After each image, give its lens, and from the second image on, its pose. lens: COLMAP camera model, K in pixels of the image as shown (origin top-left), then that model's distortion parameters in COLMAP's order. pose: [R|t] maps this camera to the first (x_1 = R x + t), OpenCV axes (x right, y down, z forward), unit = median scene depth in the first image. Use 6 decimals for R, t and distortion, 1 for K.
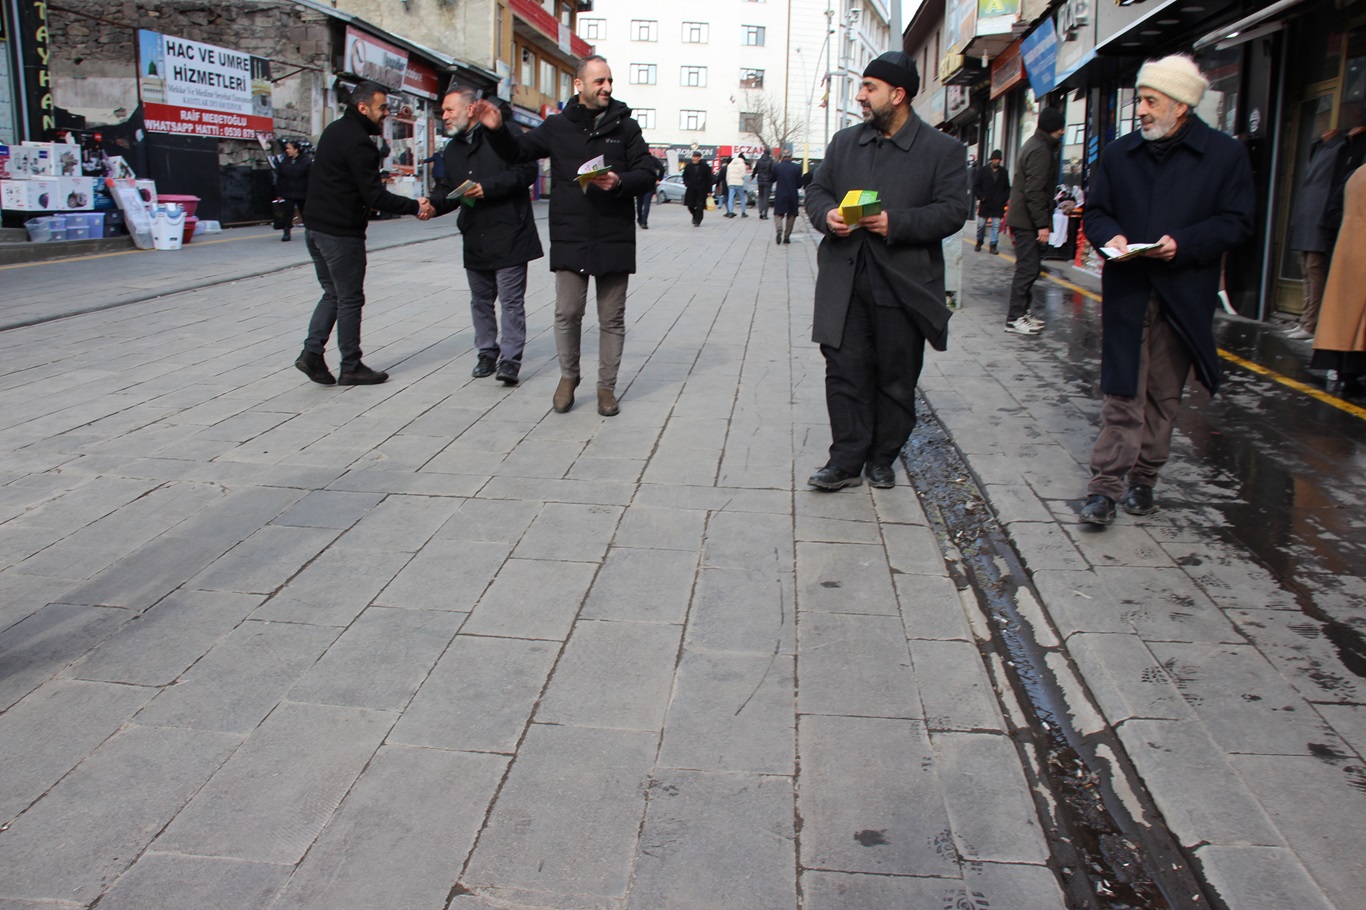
lens RADIAL K [[1115.7, 0, 693.8], [0, 1115.7, 449.9], [0, 0, 1]] dist [-0.178913, 0.163299]
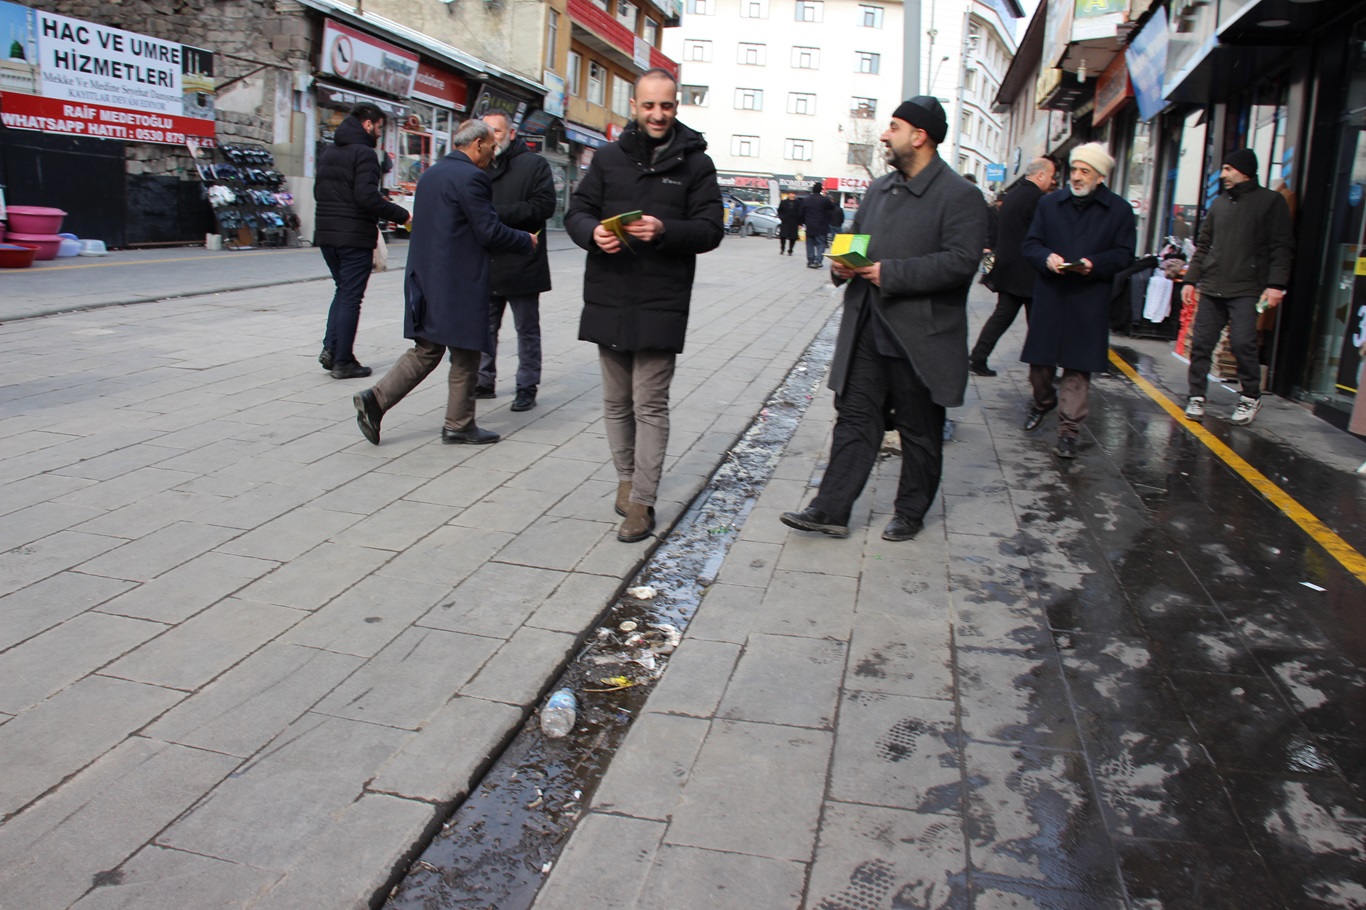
lens RADIAL K [[1115.7, 0, 693.8], [0, 1115.7, 449.9], [0, 0, 1]] dist [-0.178913, 0.163299]
pose [[0.992761, 0.058816, -0.104719, 0.079827], [-0.061544, 0.997839, -0.023017, -0.048184], [0.103138, 0.029296, 0.994235, 0.186302]]
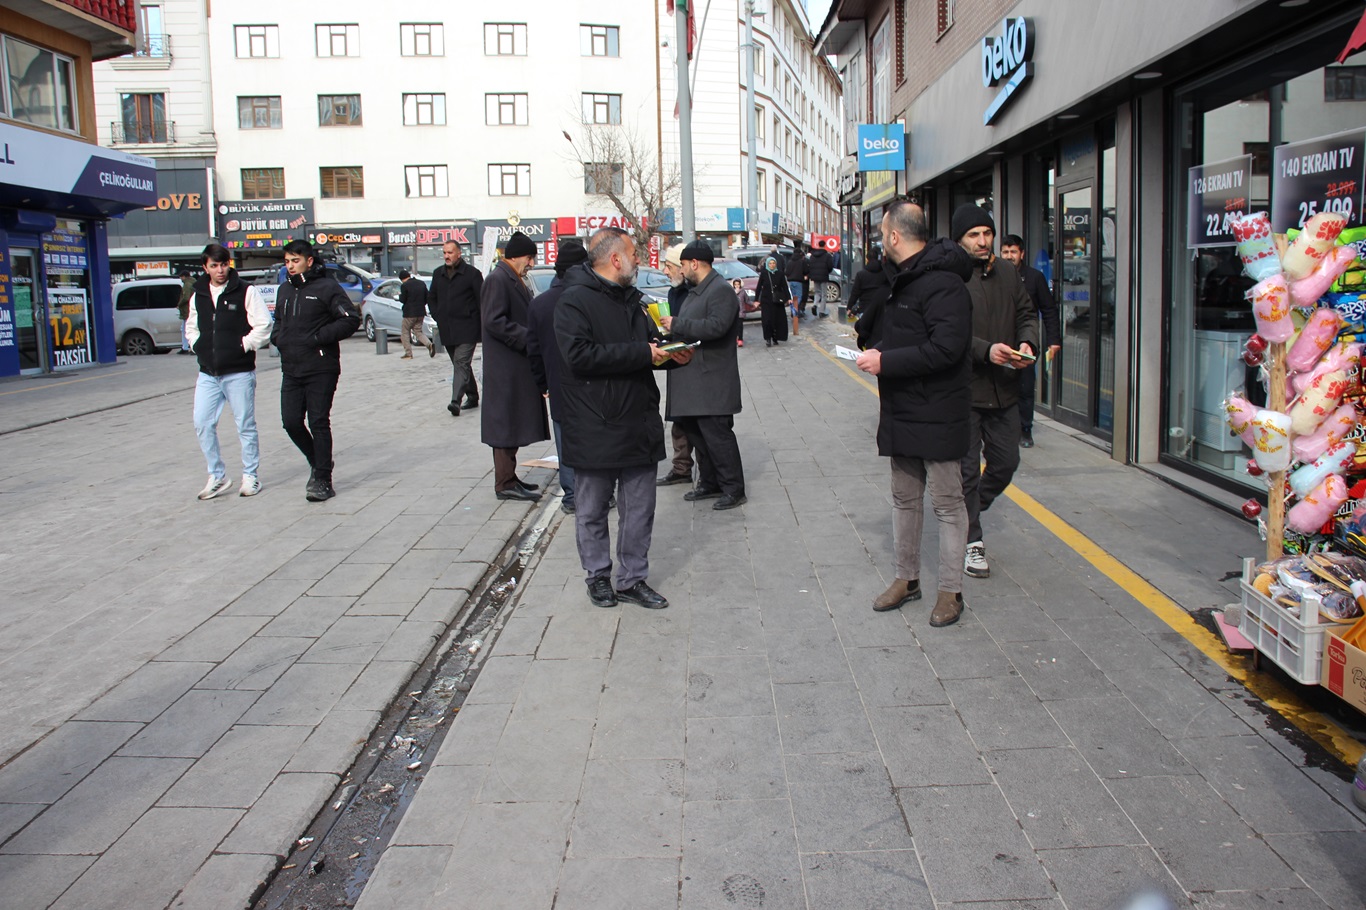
lens RADIAL K [[1115.7, 0, 693.8], [0, 1115.7, 449.9], [0, 0, 1]] dist [-0.178913, 0.163299]
pose [[0.996428, -0.055674, 0.063498, 0.182262], [0.059934, 0.995932, -0.067281, -0.337526], [-0.059494, 0.070846, 0.995711, 1.302154]]
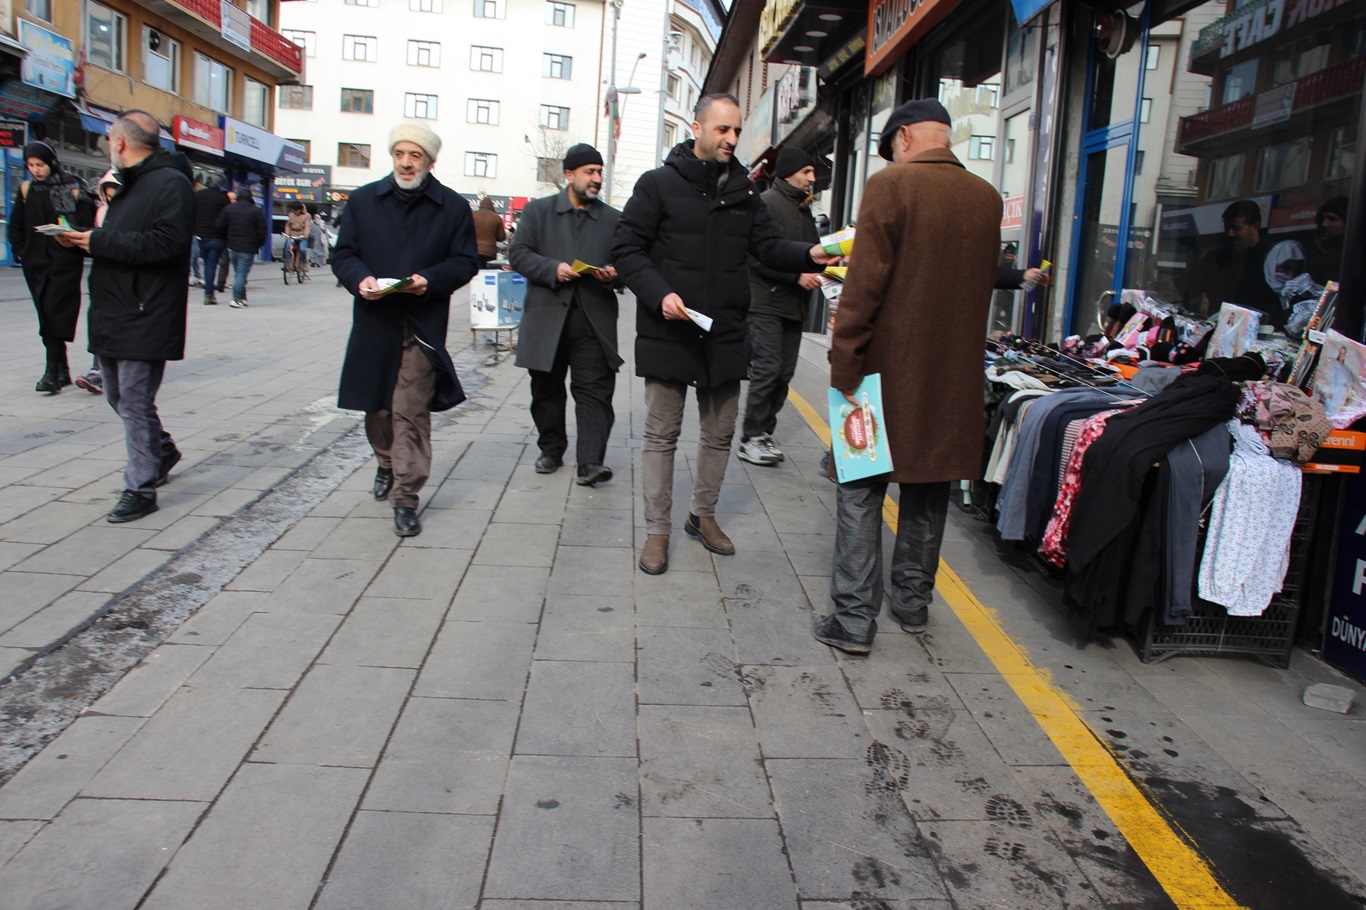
lens RADIAL K [[1115.7, 0, 693.8], [0, 1115.7, 449.9], [0, 0, 1]] dist [-0.178913, 0.163299]
pose [[0.989764, 0.017597, 0.141627, 0.147683], [-0.010096, 0.998516, -0.053512, -0.149671], [-0.142359, 0.051534, 0.988473, 0.593406]]
